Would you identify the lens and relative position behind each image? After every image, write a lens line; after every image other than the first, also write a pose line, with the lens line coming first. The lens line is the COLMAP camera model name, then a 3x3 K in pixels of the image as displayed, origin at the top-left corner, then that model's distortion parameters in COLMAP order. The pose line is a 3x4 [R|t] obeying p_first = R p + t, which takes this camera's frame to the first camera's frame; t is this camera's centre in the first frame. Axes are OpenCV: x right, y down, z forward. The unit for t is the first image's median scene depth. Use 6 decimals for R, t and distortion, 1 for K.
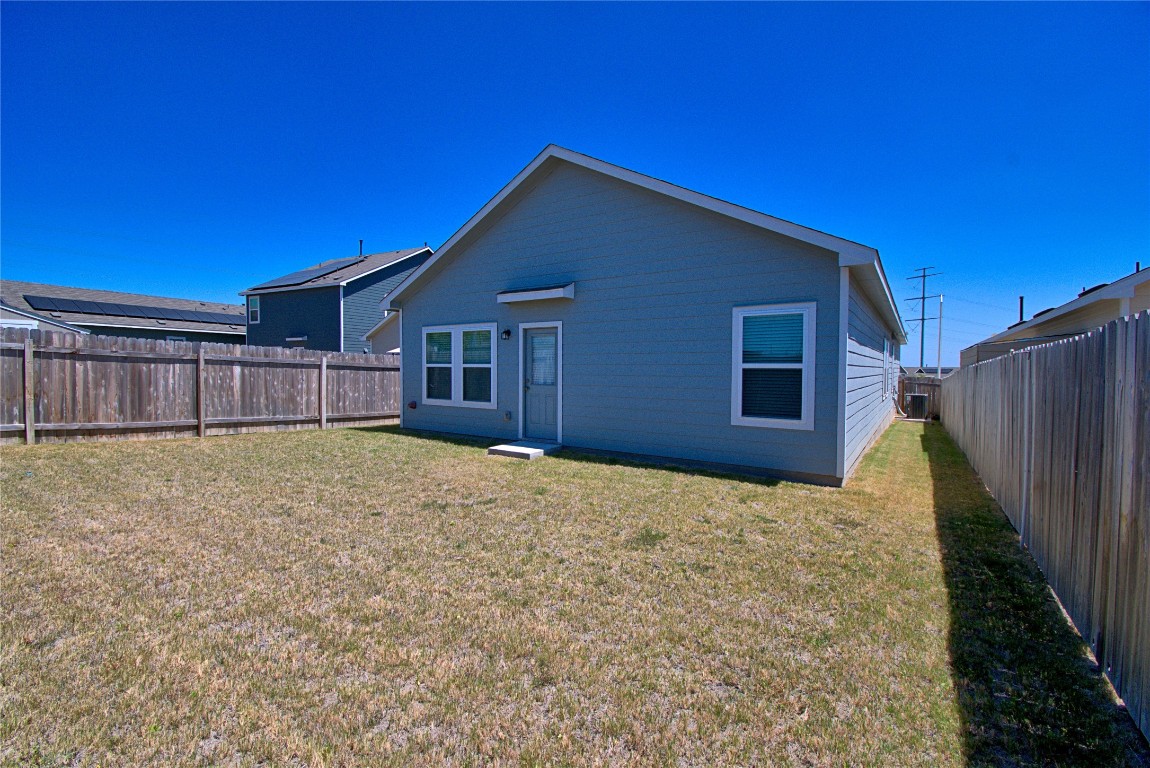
lens RADIAL K [[535.3, 0, 575.0], [0, 535.3, 384.0], [0, 0, 1]] dist [-0.000457, -0.016595]
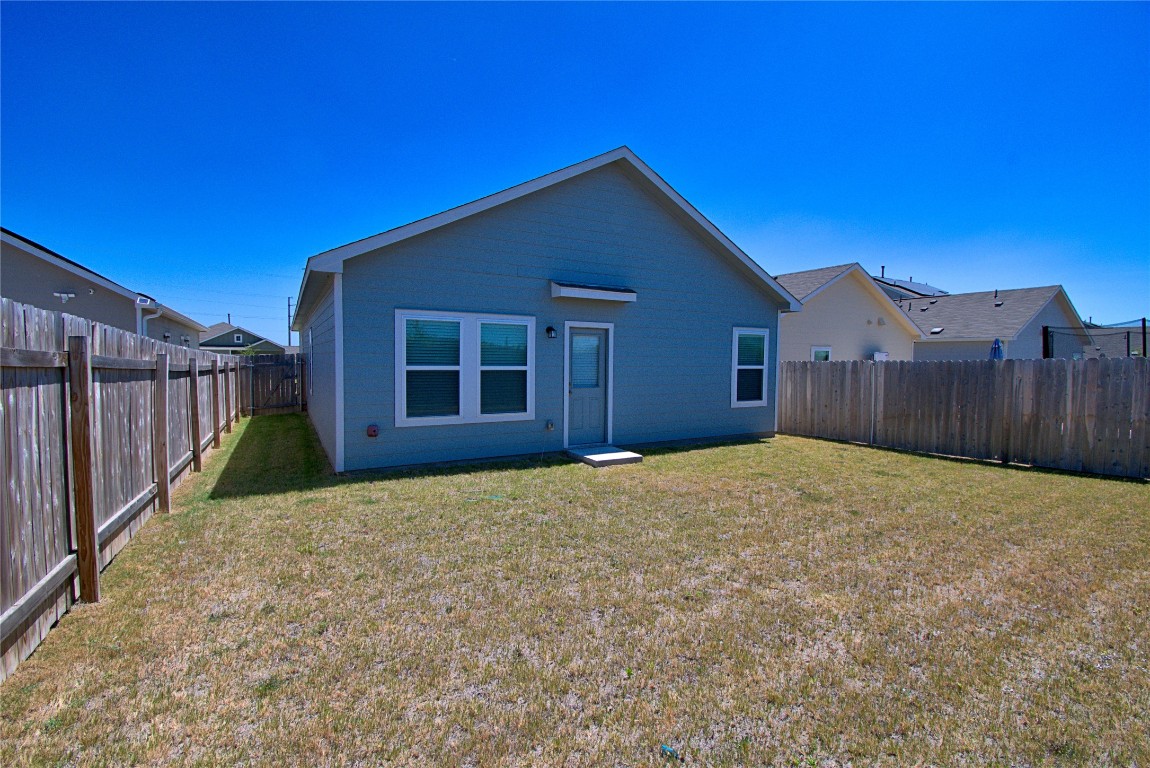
lens RADIAL K [[507.8, 0, 575.0], [0, 507.8, 384.0], [0, 0, 1]] dist [0.000264, 0.000004]
pose [[0.417850, -0.031500, 0.907970, -0.840974], [0.034189, 0.999236, 0.018933, -0.021568], [-0.907872, 0.023131, 0.418608, 0.600027]]
